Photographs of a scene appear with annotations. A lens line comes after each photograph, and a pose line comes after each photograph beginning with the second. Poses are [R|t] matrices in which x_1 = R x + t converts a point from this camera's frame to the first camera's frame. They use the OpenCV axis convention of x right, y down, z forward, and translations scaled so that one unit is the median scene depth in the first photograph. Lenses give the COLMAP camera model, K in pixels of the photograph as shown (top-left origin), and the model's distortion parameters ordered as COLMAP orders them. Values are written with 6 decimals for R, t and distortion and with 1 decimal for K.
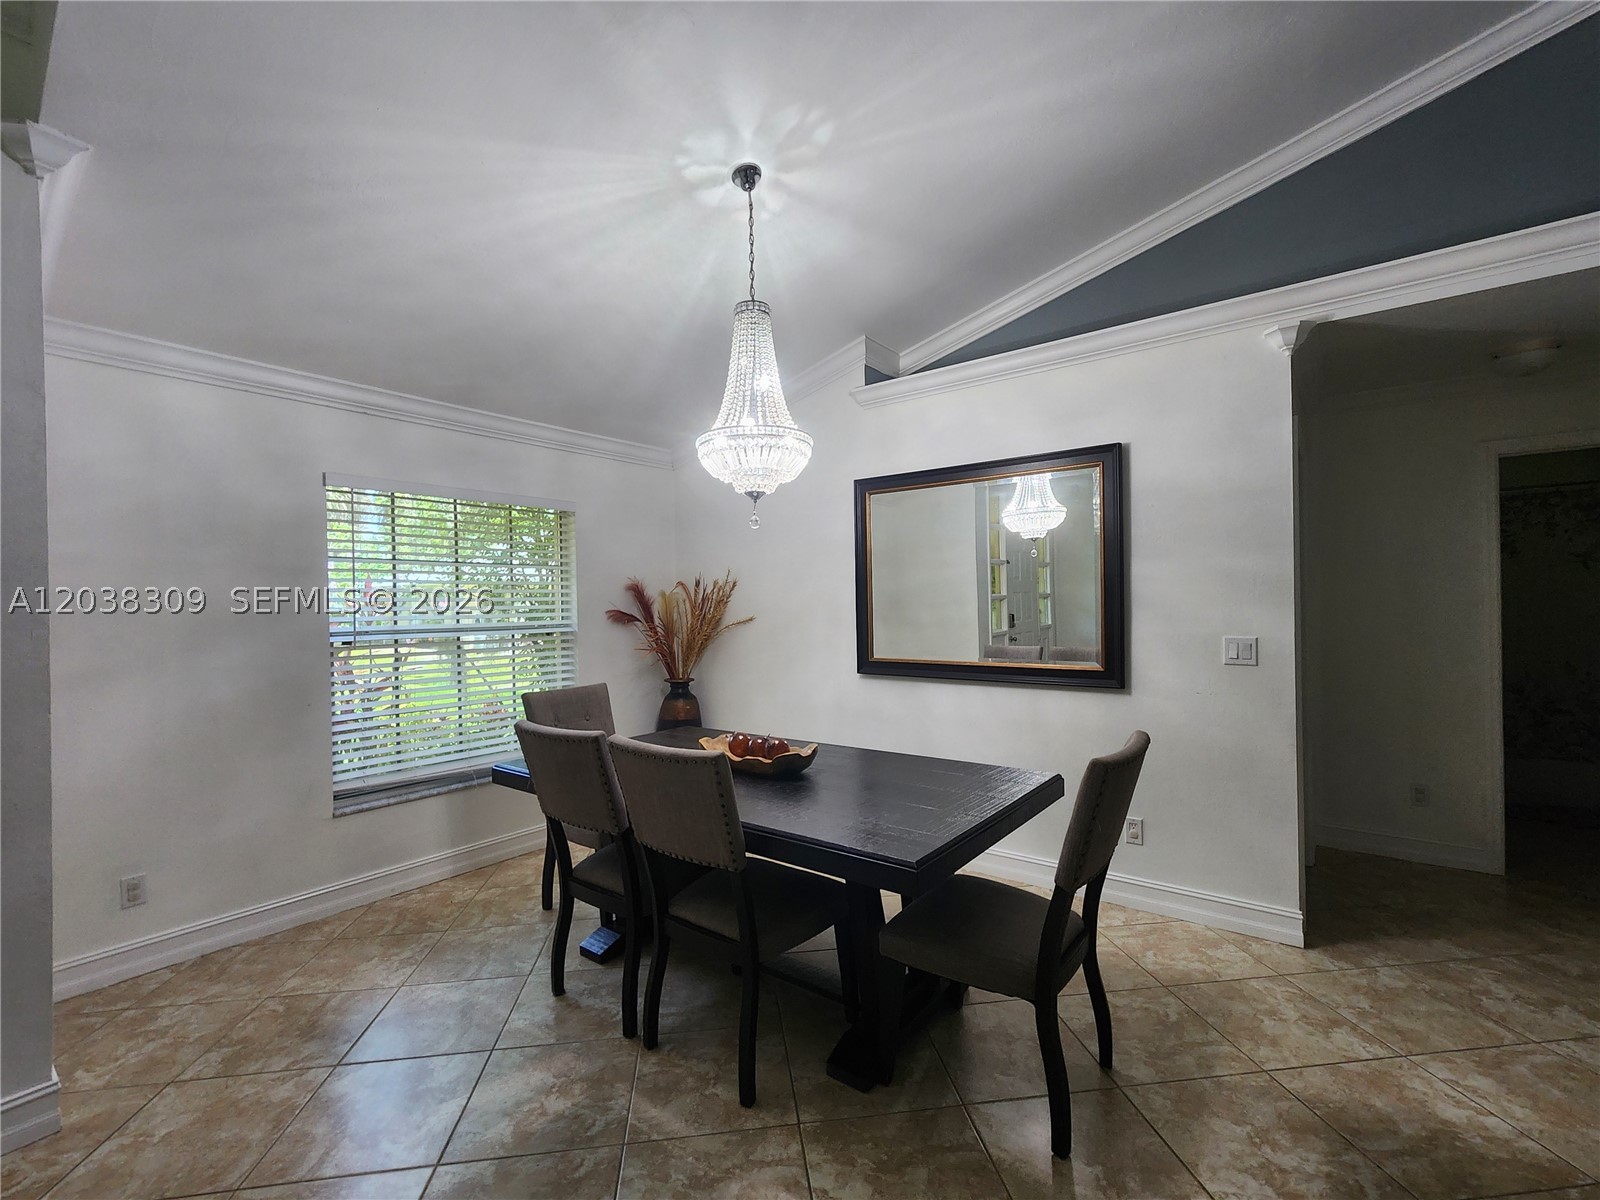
lens RADIAL K [[712.9, 0, 799.5], [0, 712.9, 604.2], [0, 0, 1]] dist [-0.005960, 0.005439]
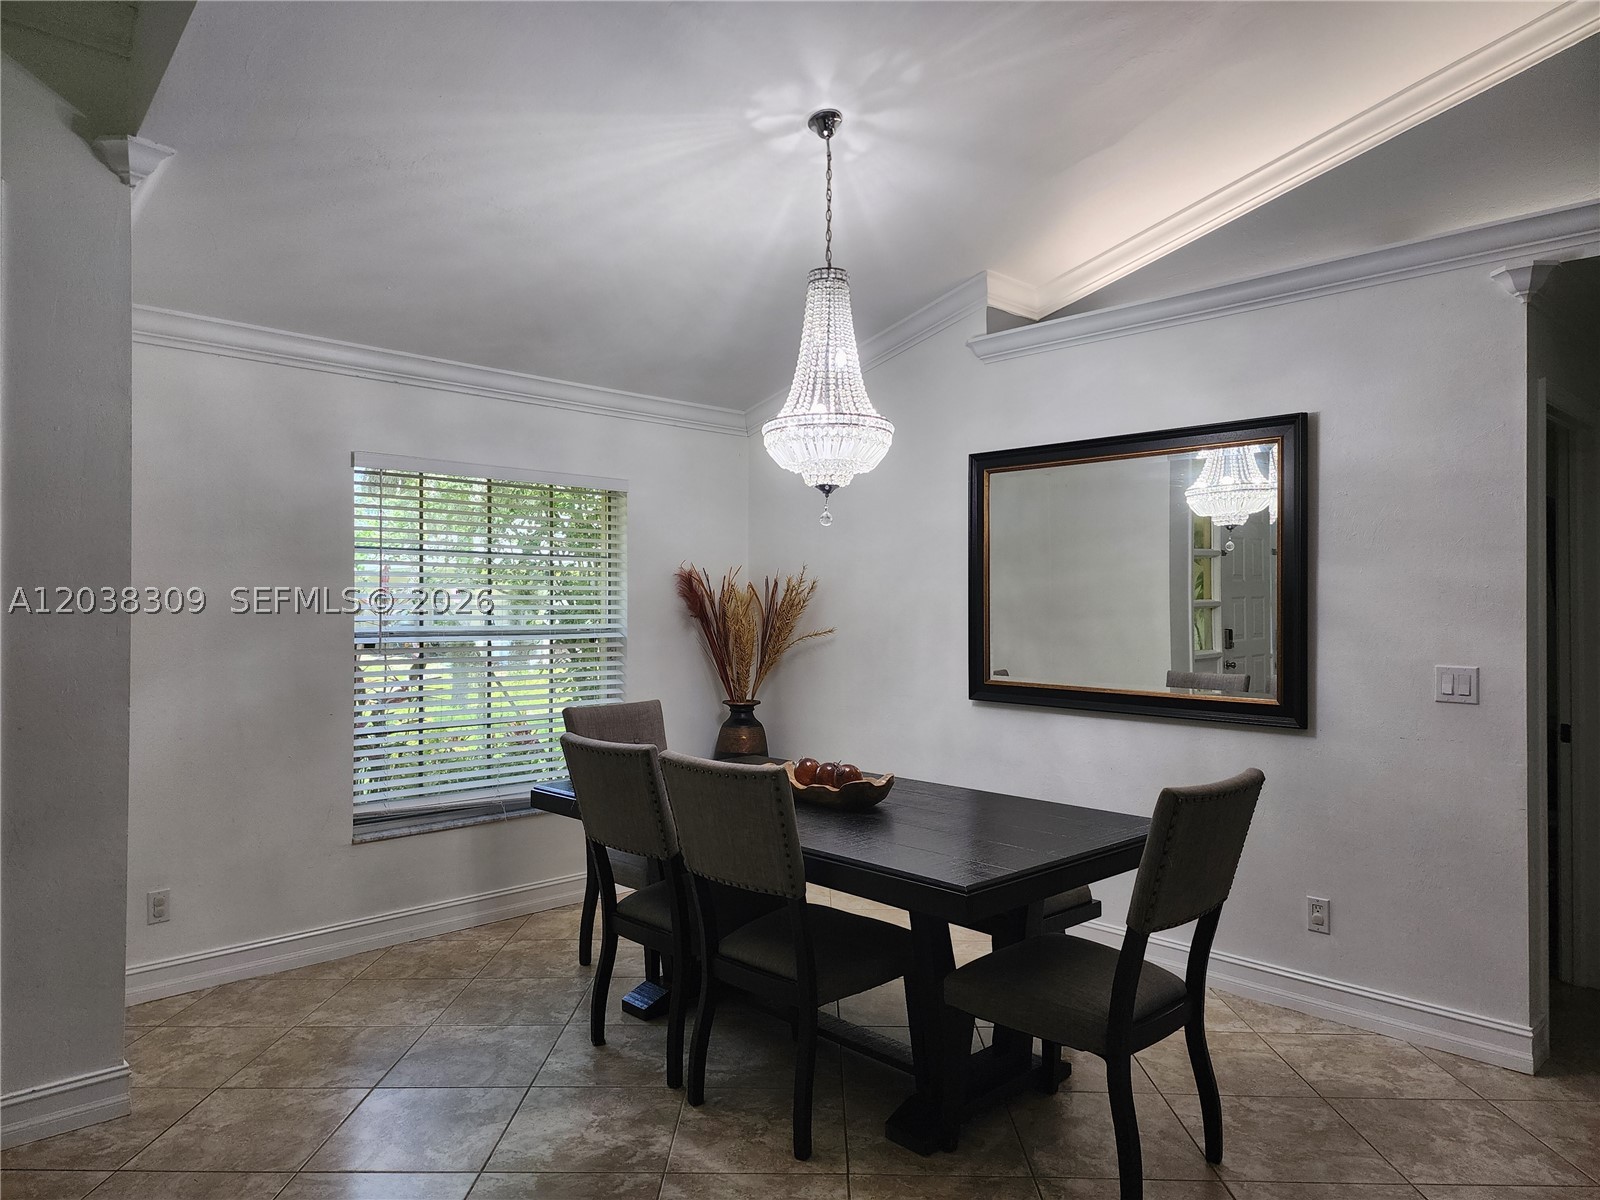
lens RADIAL K [[1069.2, 0, 790.0], [0, 1069.2, 595.0], [0, 0, 1]] dist [0.078026, -0.062580]
pose [[0.988911, 0.017756, -0.147447, 0.084922], [-0.019002, 0.999795, -0.007050, -0.010146], [0.147292, 0.009773, 0.989045, -0.298304]]
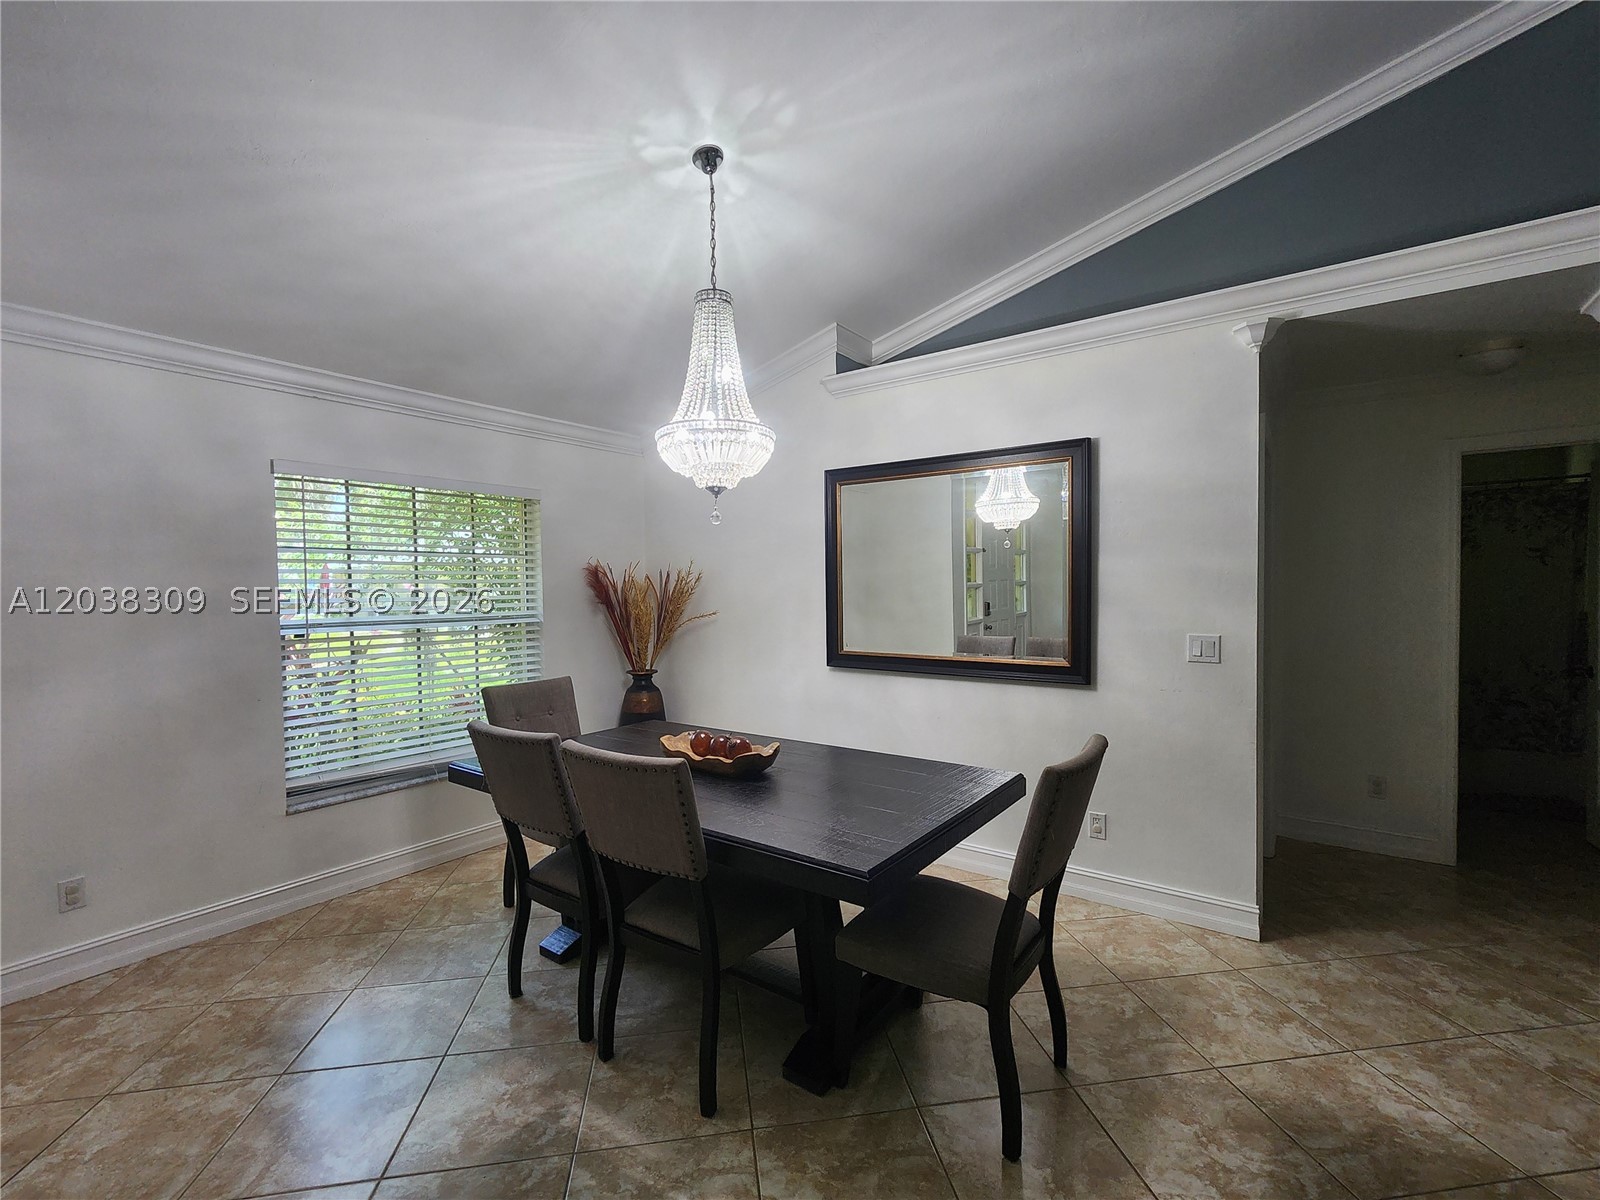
lens RADIAL K [[712.9, 0, 801.0], [0, 712.9, 604.5], [0, 0, 1]] dist [-0.005960, 0.005439]
pose [[0.999630, 0.004037, 0.026890, 0.026747], [-0.004712, 0.999674, 0.025086, -0.020153], [-0.026780, -0.025203, 0.999324, 0.016104]]
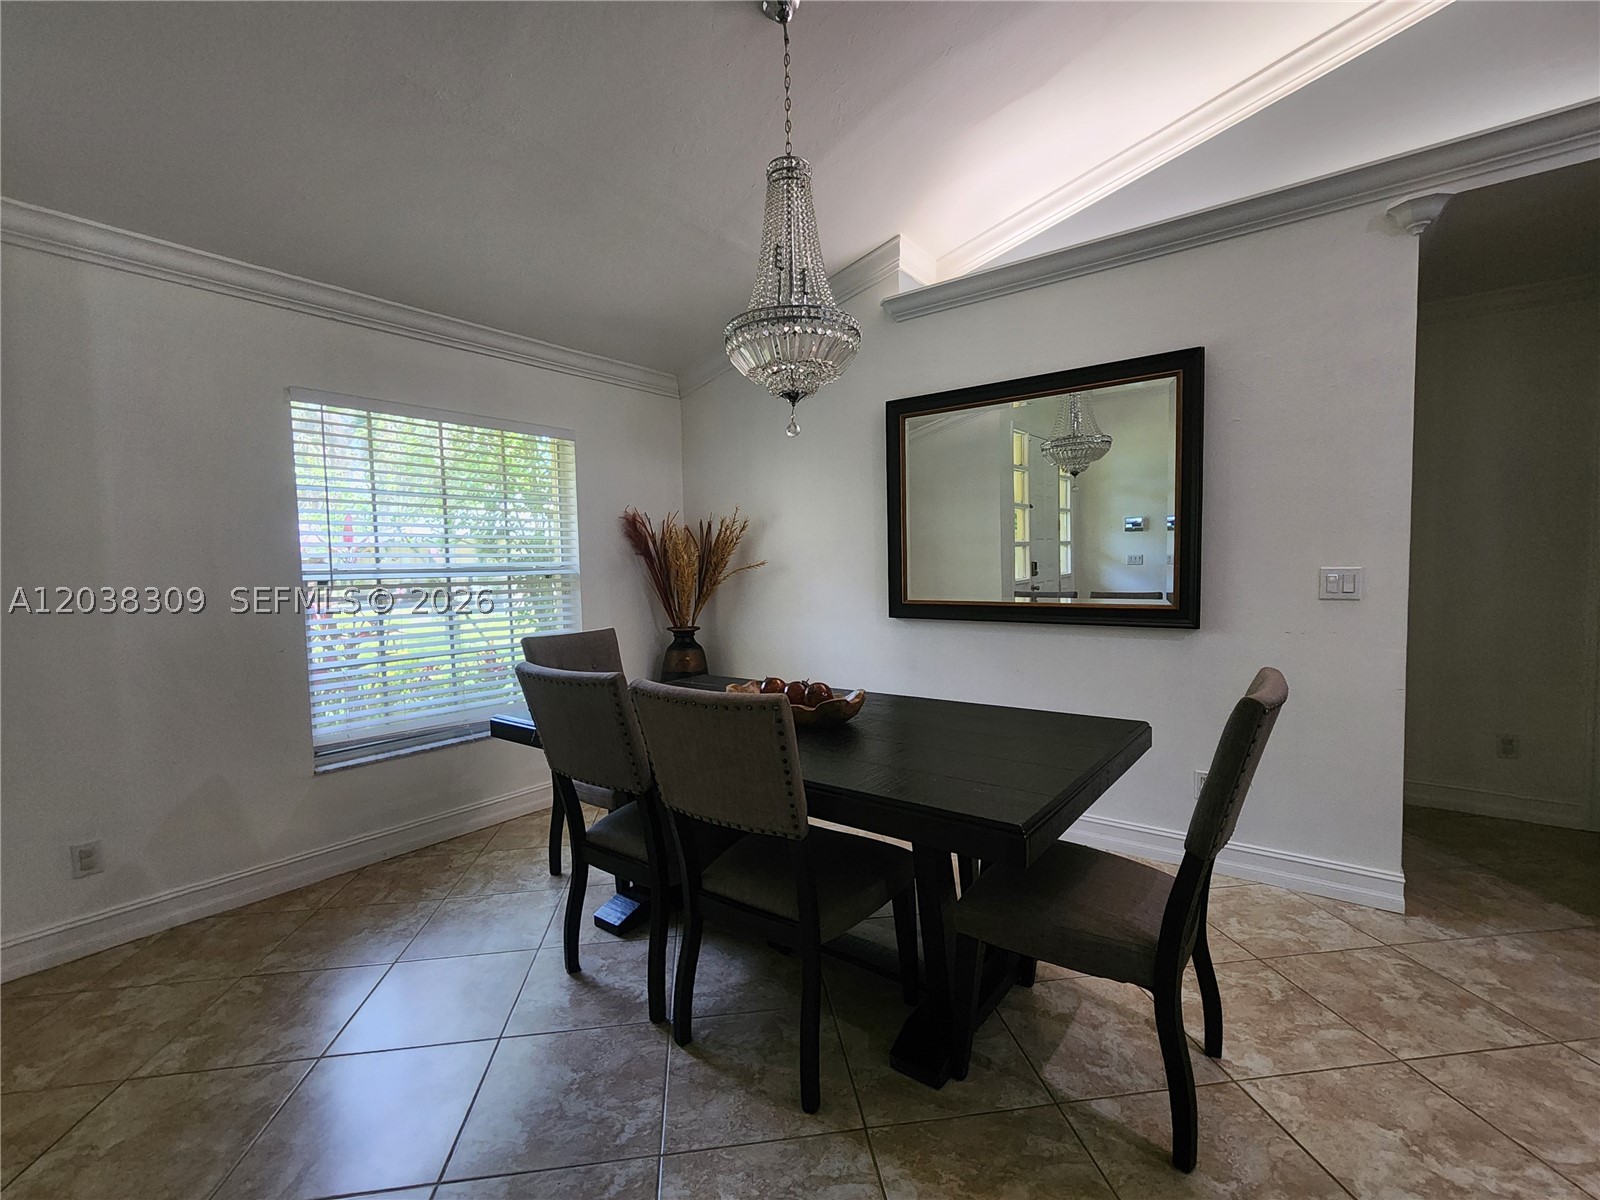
lens RADIAL K [[712.9, 0, 797.3], [0, 712.9, 605.4], [0, 0, 1]] dist [-0.005960, 0.005439]
pose [[0.999985, -0.003894, 0.003761, -0.058584], [0.003669, 0.998300, 0.058169, 0.042129], [-0.003981, -0.058154, 0.998300, 0.135919]]
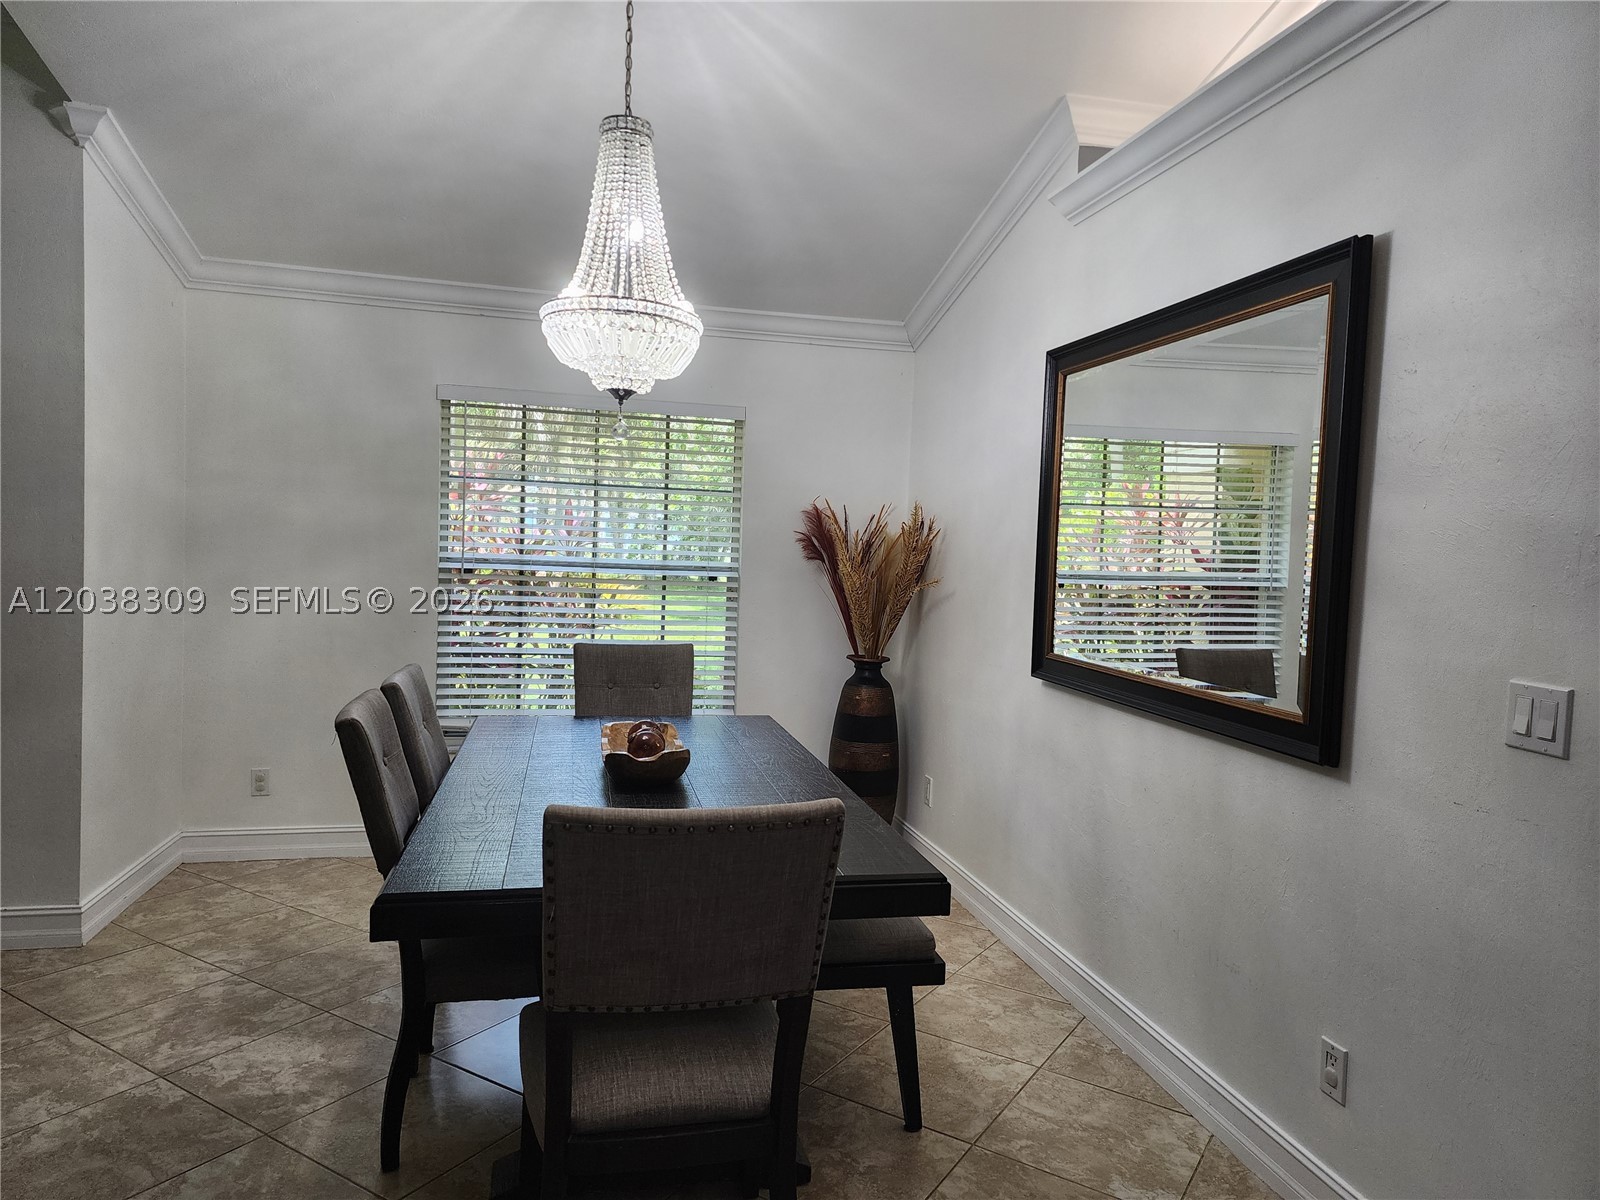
lens RADIAL K [[1069.2, 0, 803.8], [0, 1069.2, 597.5], [0, 0, 1]] dist [0.078026, -0.062580]
pose [[0.765977, 0.078107, -0.638105, 0.749260], [-0.051847, 0.996864, 0.059784, -0.021081], [0.640773, -0.012709, 0.767625, 0.265178]]
